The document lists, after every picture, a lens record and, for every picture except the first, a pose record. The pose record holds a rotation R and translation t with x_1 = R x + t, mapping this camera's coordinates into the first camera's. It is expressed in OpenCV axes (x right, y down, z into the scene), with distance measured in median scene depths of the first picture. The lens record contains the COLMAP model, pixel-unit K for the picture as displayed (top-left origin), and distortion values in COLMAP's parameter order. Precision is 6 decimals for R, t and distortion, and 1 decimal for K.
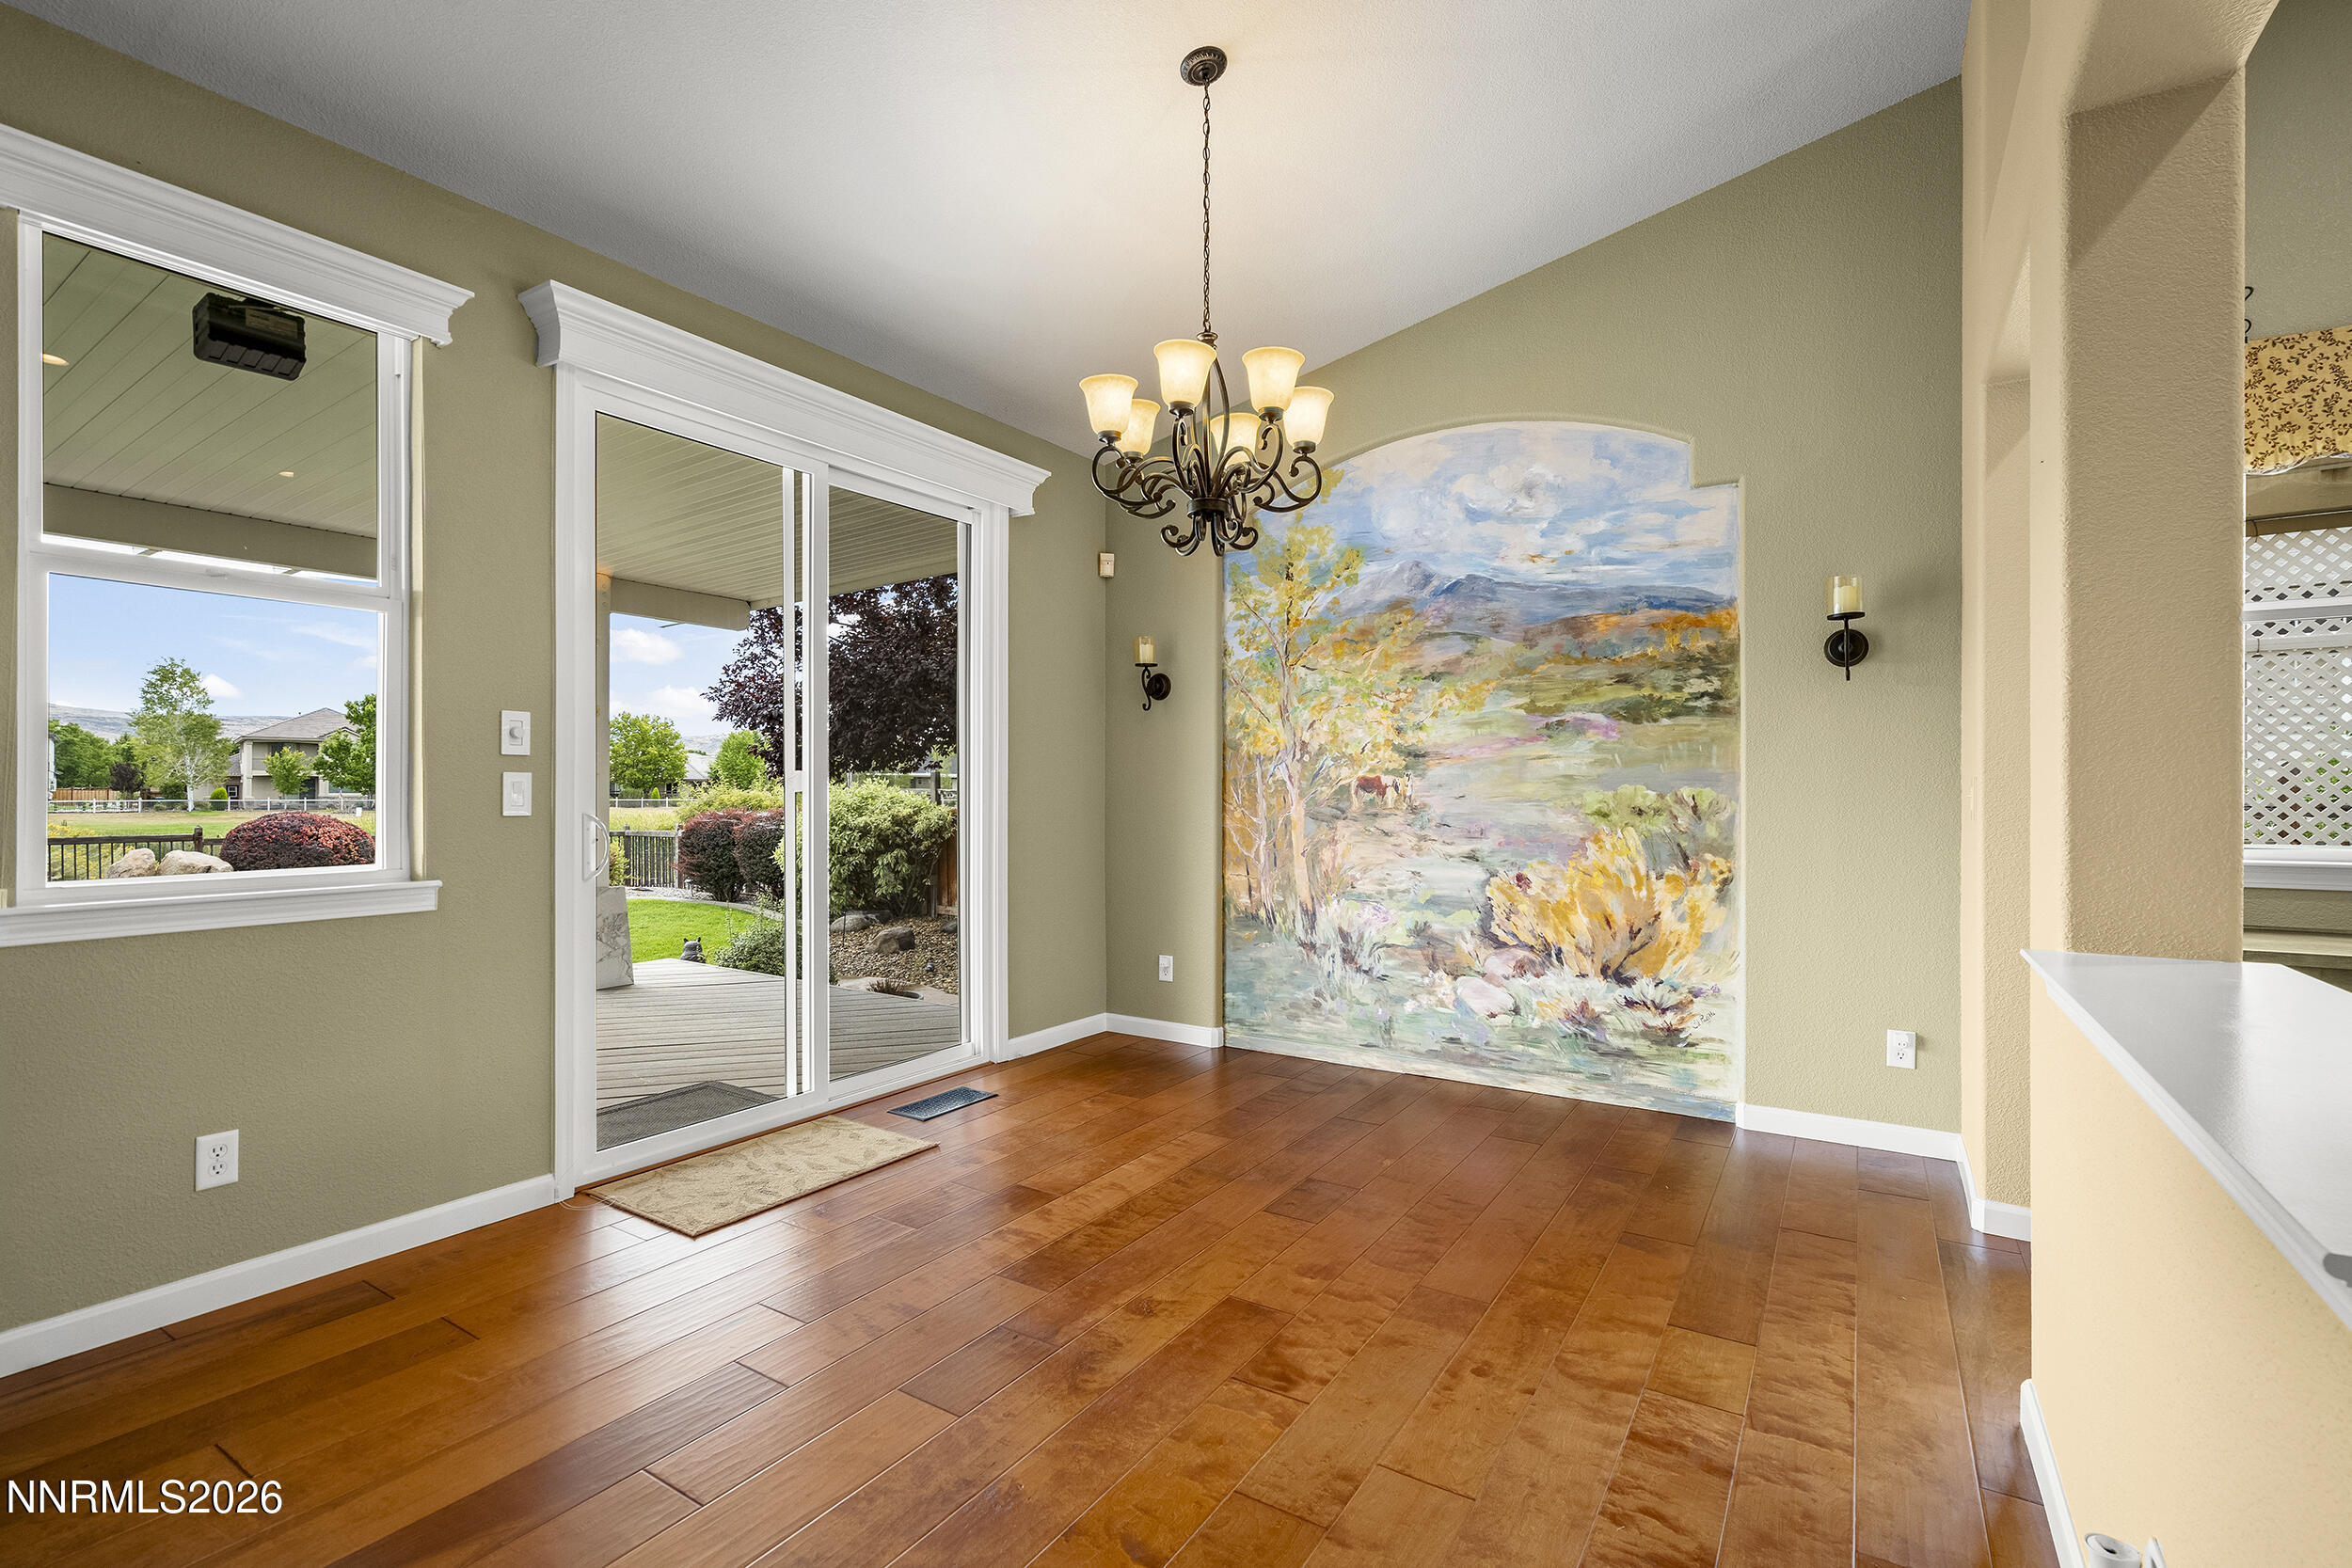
lens RADIAL K [[1067.8, 0, 1176.2], [0, 1067.8, 786.0], [0, 0, 1]] dist [-0.005600, 0.002224]
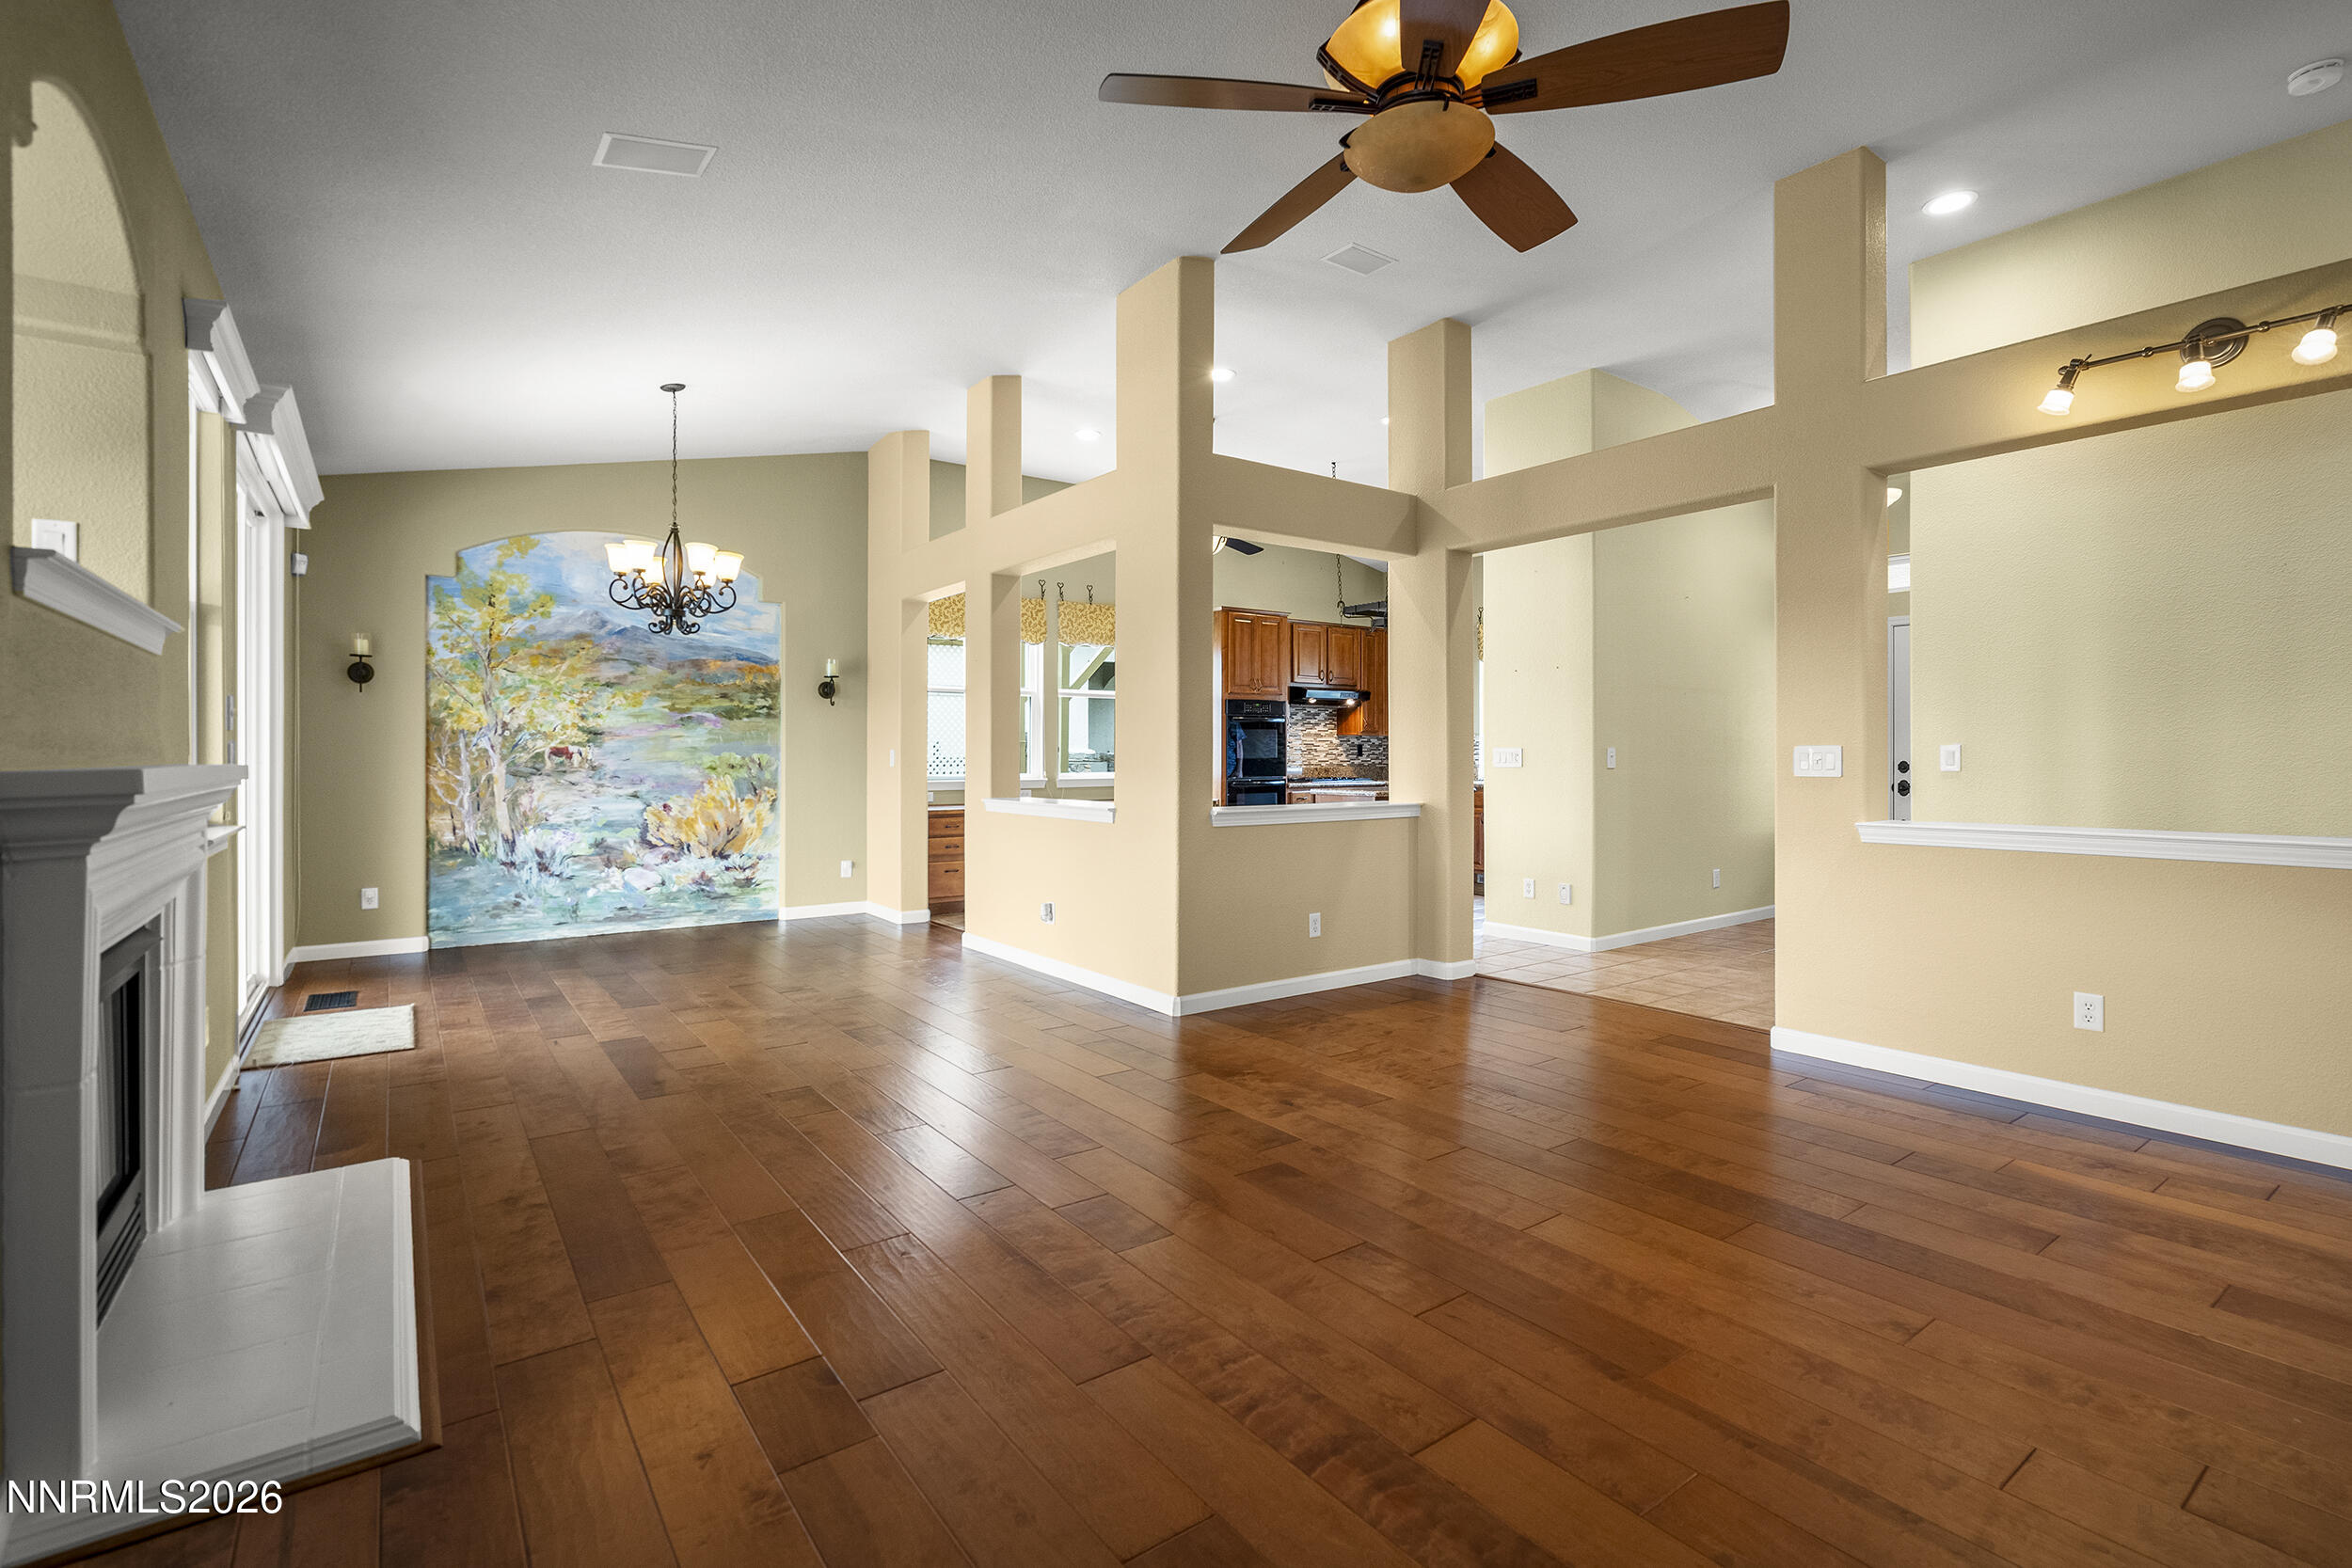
lens RADIAL K [[1067.8, 0, 1160.7], [0, 1067.8, 765.8], [0, 0, 1]] dist [-0.005600, 0.002224]
pose [[0.367062, -0.011926, 0.930120, -0.946672], [-0.002894, 0.999898, 0.013963, -0.005448], [-0.930192, -0.007817, 0.366990, -0.363224]]
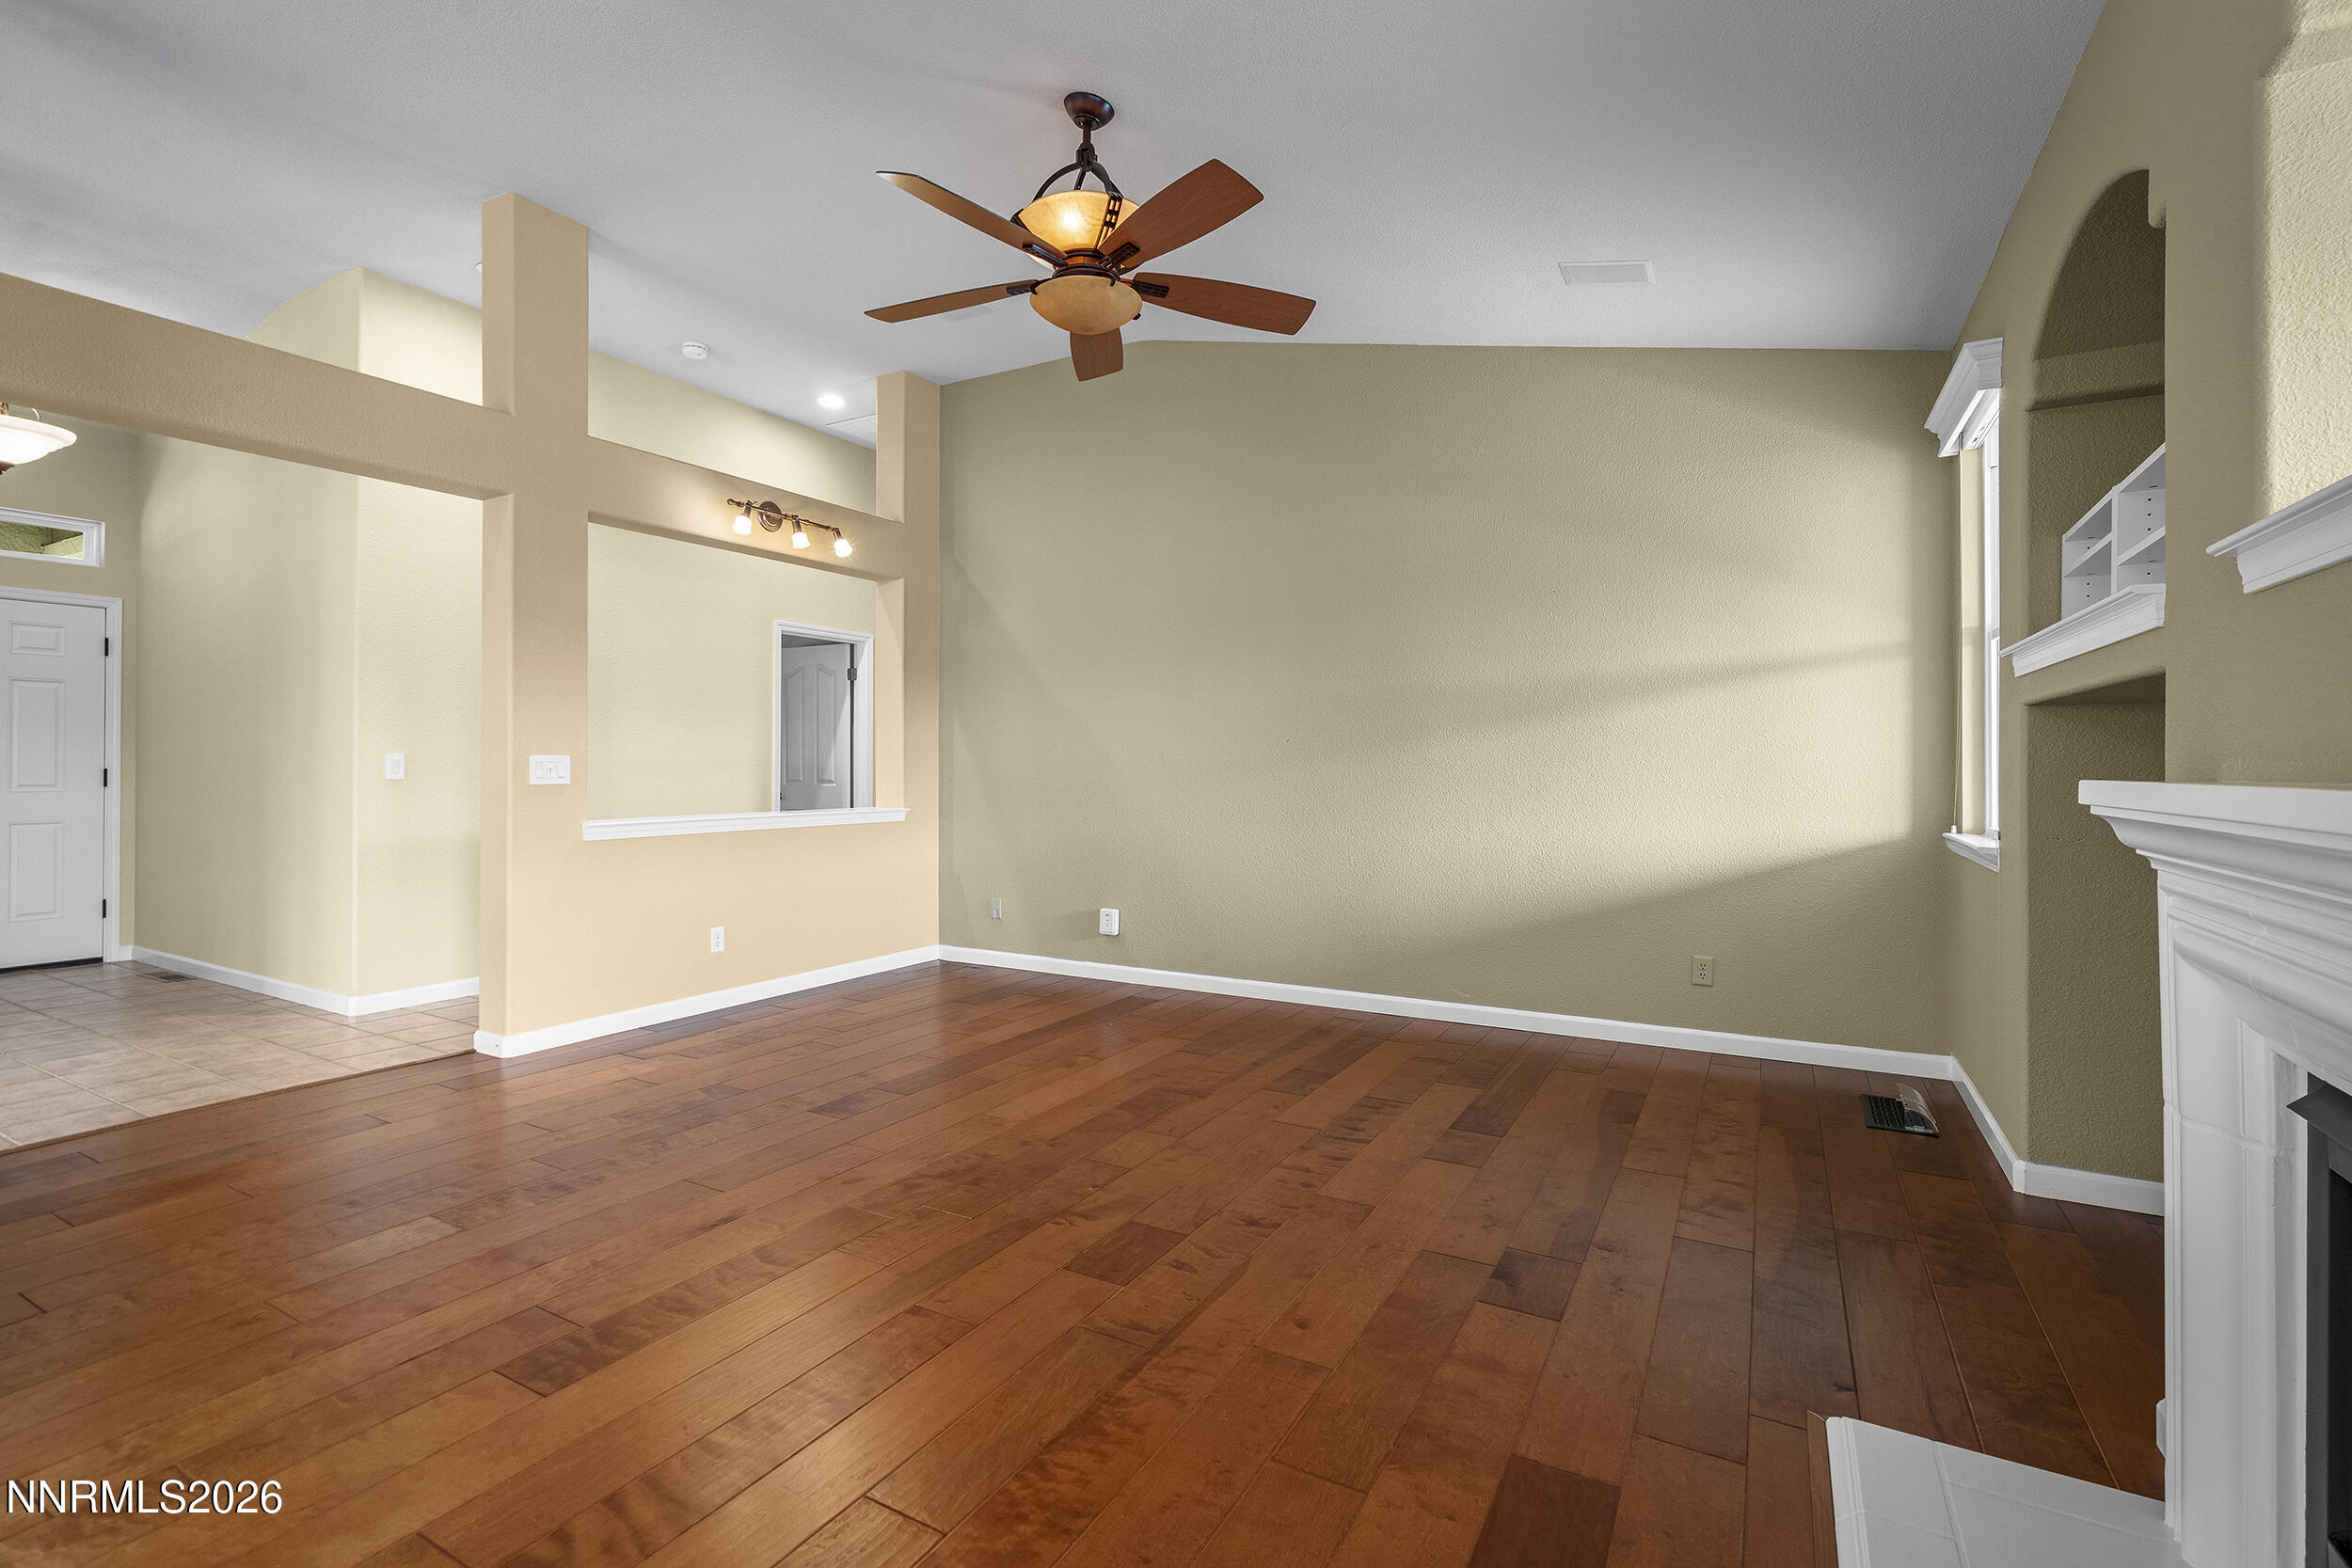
lens RADIAL K [[1067.8, 0, 1161.0], [0, 1067.8, 763.8], [0, 0, 1]] dist [-0.005600, 0.002224]
pose [[-0.998725, -0.005367, -0.050192, -0.367833], [-0.005099, 0.999972, -0.005475, -0.000881], [0.050220, -0.005212, -0.998725, 0.490717]]
